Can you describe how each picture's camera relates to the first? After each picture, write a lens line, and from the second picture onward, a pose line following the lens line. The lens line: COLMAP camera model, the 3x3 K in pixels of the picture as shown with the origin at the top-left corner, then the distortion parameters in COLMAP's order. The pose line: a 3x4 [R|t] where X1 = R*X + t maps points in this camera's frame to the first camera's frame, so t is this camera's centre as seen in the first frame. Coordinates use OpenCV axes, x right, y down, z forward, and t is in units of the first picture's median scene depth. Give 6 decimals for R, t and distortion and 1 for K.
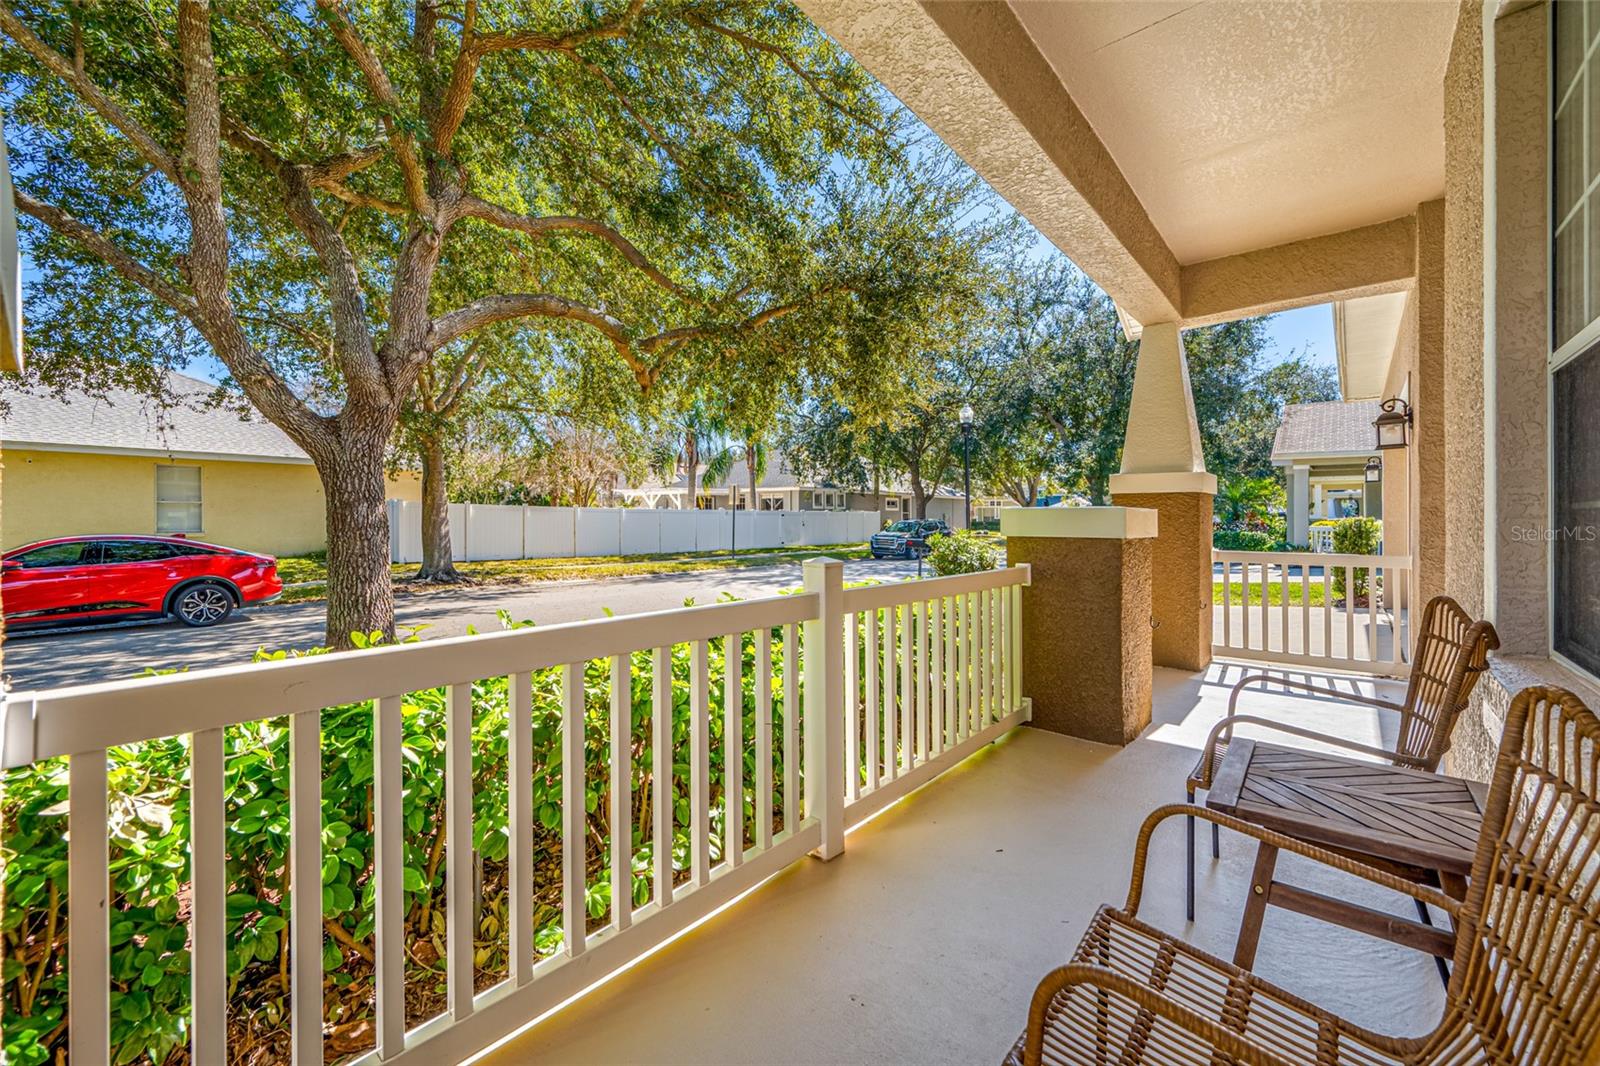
lens RADIAL K [[636.5, 0, 799.1], [0, 636.5, 526.7], [0, 0, 1]] dist [-0.001299, 0.000000]
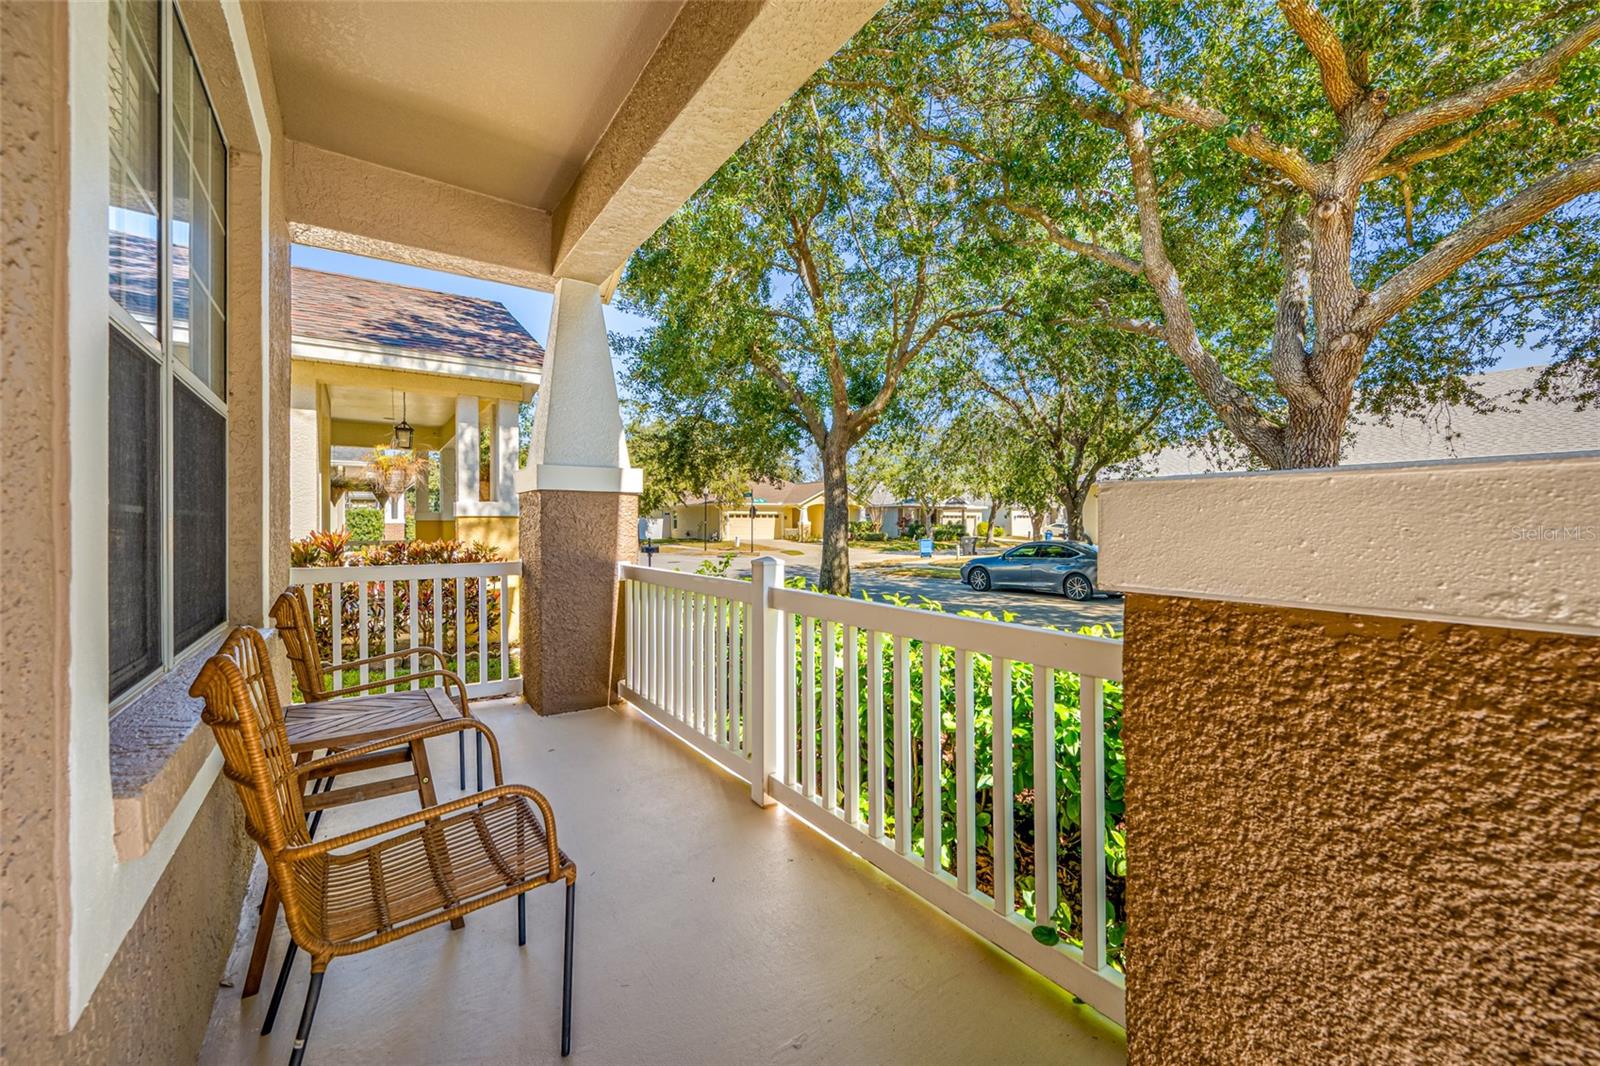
lens RADIAL K [[636.5, 0, 799.1], [0, 636.5, 526.7], [0, 0, 1]] dist [-0.001299, 0.000000]
pose [[-0.249643, -0.000321, -0.968338, 0.224611], [-0.014344, 0.999891, 0.003366, -0.003088], [0.968232, 0.014730, -0.249620, 0.256310]]
